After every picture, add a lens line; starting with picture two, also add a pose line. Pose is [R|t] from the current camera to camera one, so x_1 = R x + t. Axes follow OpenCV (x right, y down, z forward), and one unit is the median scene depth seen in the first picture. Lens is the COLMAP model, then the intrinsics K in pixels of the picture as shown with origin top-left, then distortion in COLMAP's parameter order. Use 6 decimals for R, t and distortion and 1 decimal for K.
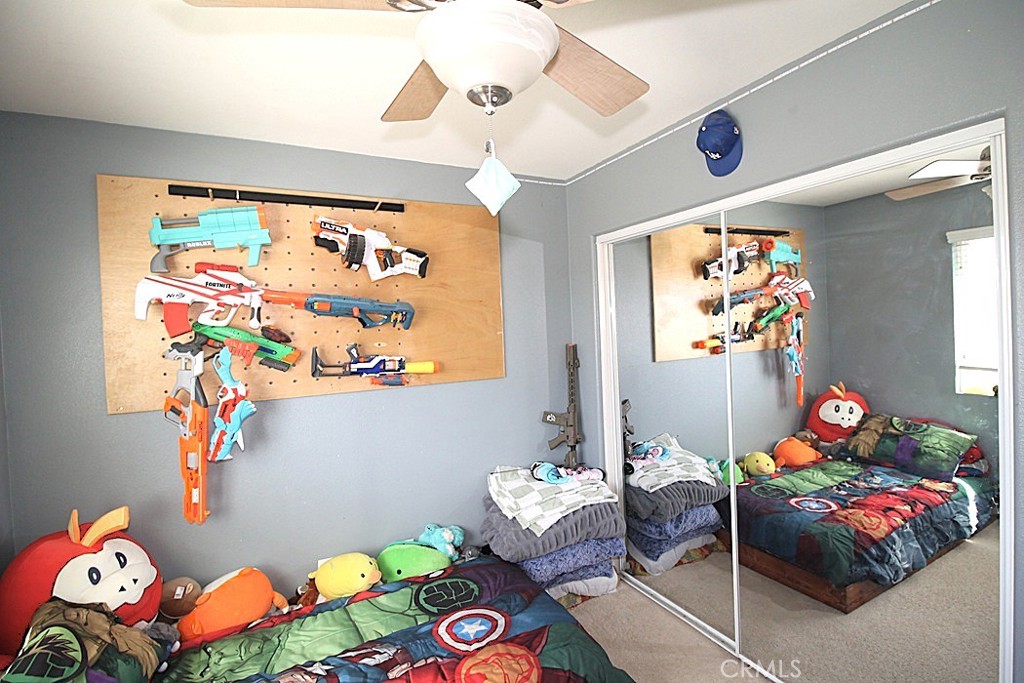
lens RADIAL K [[477.4, 0, 513.6], [0, 477.4, 337.3], [0, 0, 1]] dist [-0.009292, -0.004911]
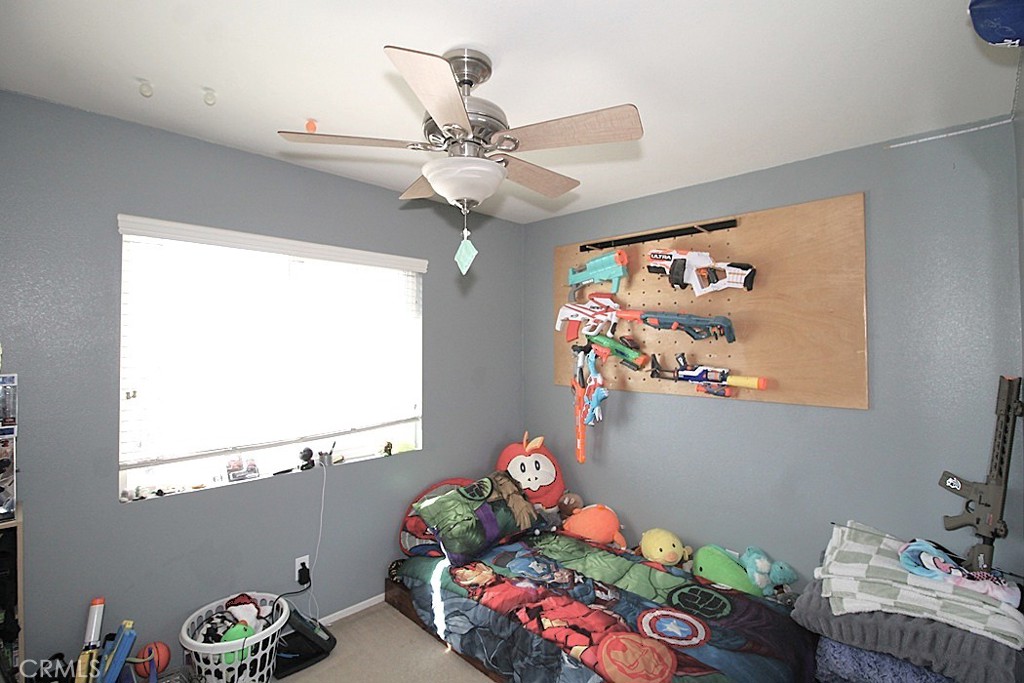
lens RADIAL K [[477.4, 0, 514.8], [0, 477.4, 342.0], [0, 0, 1]] dist [-0.009292, -0.004911]
pose [[0.313737, 0.035724, -0.948838, 0.640541], [-0.037947, 0.998965, 0.025064, -0.027666], [0.948751, 0.028142, 0.314768, 0.261607]]
